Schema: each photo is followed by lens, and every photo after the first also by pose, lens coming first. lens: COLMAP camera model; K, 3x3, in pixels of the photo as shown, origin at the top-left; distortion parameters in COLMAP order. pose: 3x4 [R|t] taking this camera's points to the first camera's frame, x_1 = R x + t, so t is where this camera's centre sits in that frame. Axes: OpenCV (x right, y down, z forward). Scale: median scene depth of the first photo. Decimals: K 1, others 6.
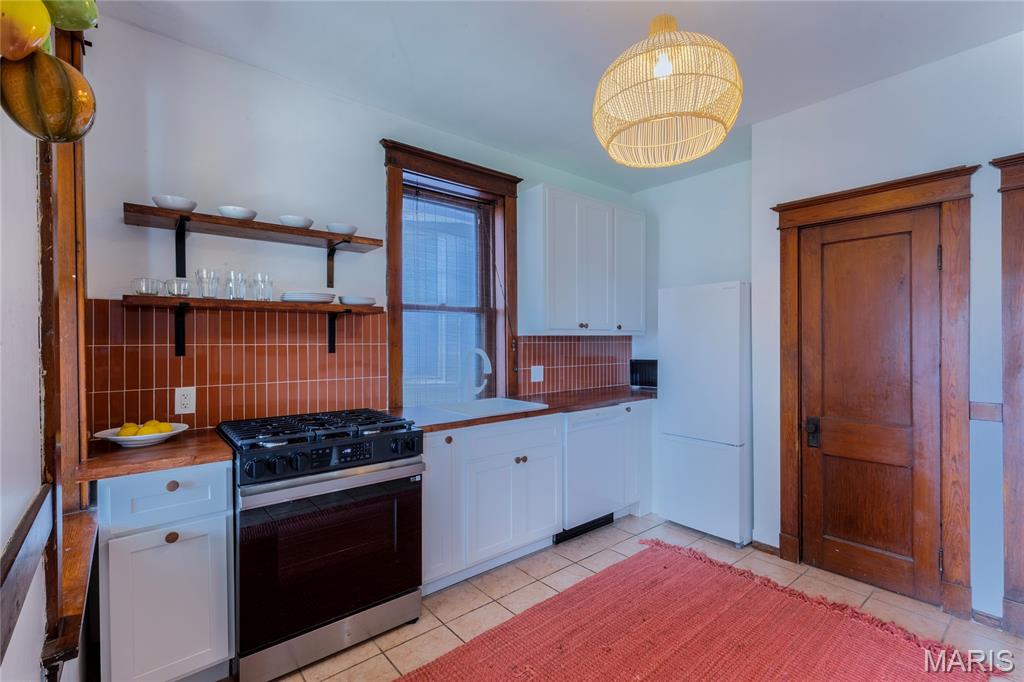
lens RADIAL K [[459.2, 0, 510.6], [0, 459.2, 344.6], [0, 0, 1]] dist [0.006276, -0.000789]
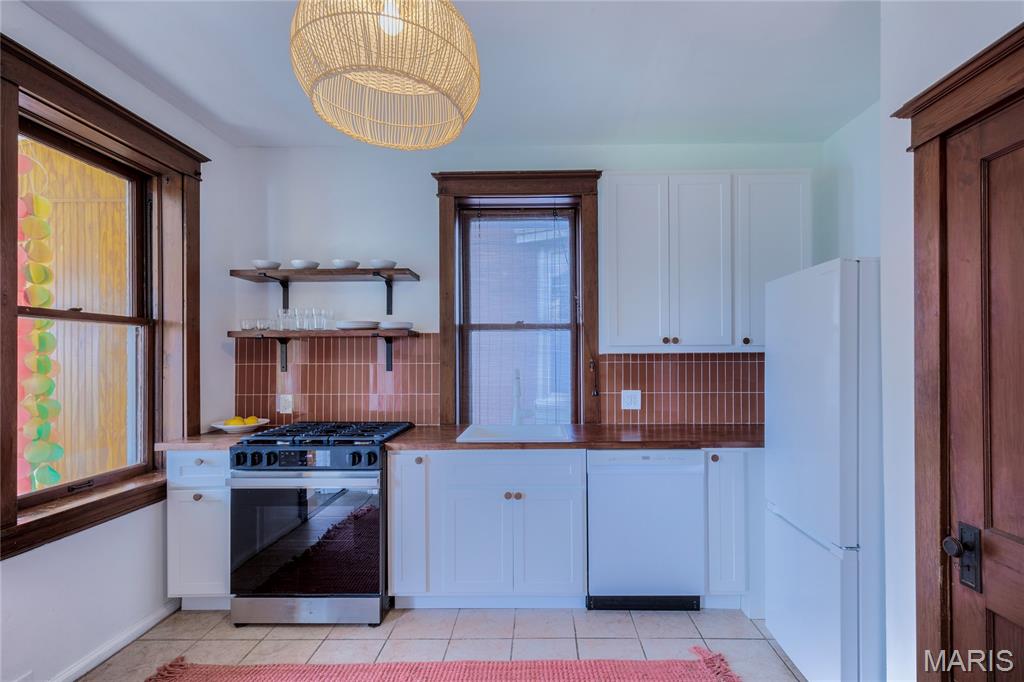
lens RADIAL K [[459.2, 0, 538.9], [0, 459.2, 356.2], [0, 0, 1]] dist [0.006276, -0.000789]
pose [[0.765259, -0.001429, -0.643721, 0.615199], [-0.002170, 0.999986, -0.004799, -0.014428], [0.643719, 0.005069, 0.765245, 0.342071]]
